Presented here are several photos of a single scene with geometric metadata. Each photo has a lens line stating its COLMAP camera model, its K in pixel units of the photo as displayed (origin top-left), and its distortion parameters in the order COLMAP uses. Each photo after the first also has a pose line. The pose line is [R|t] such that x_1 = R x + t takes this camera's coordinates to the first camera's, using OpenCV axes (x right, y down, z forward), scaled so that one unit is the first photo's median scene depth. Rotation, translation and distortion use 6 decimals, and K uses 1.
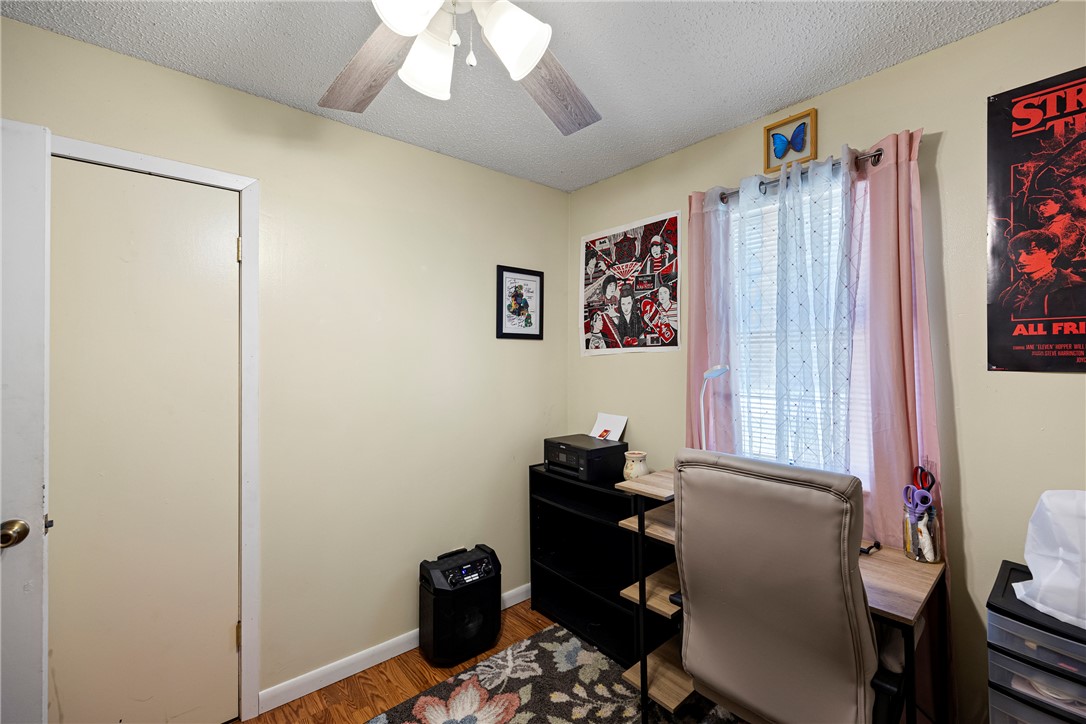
lens RADIAL K [[441.1, 0, 546.7], [0, 441.1, 364.8], [0, 0, 1]] dist [-0.001457, 0.000012]
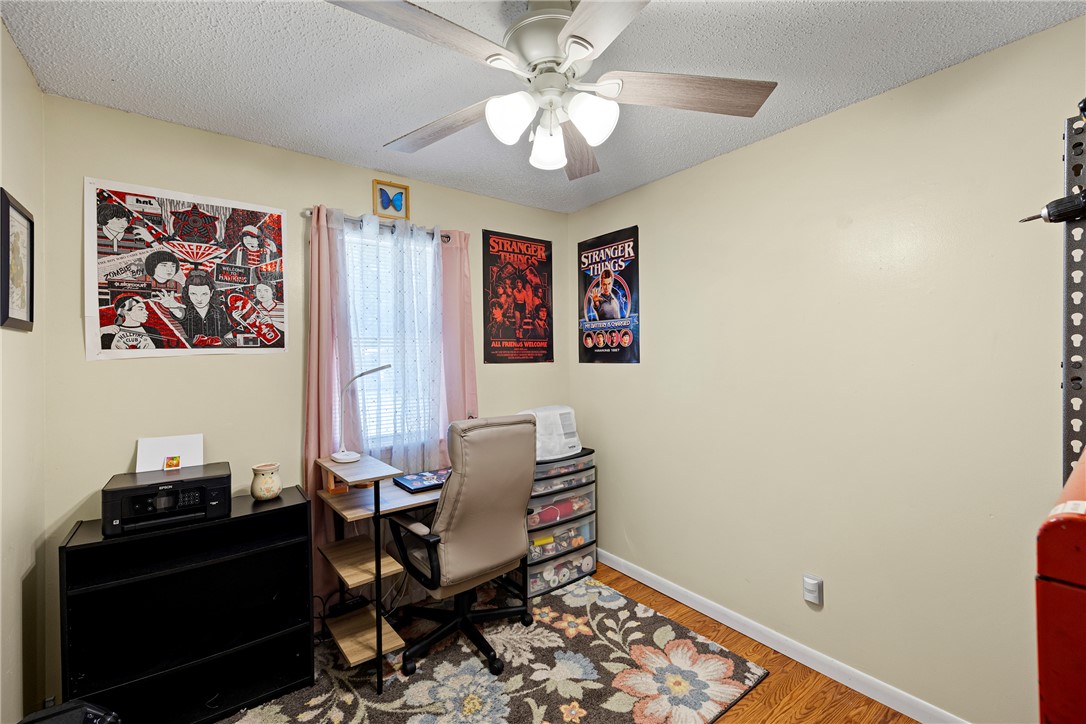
lens RADIAL K [[441.1, 0, 546.7], [0, 441.1, 364.8], [0, 0, 1]] dist [-0.001457, 0.000012]
pose [[0.093487, -0.022970, 0.995355, -0.580992], [0.025717, 0.999456, 0.020649, -0.009613], [-0.995288, 0.023667, 0.094027, 0.304371]]
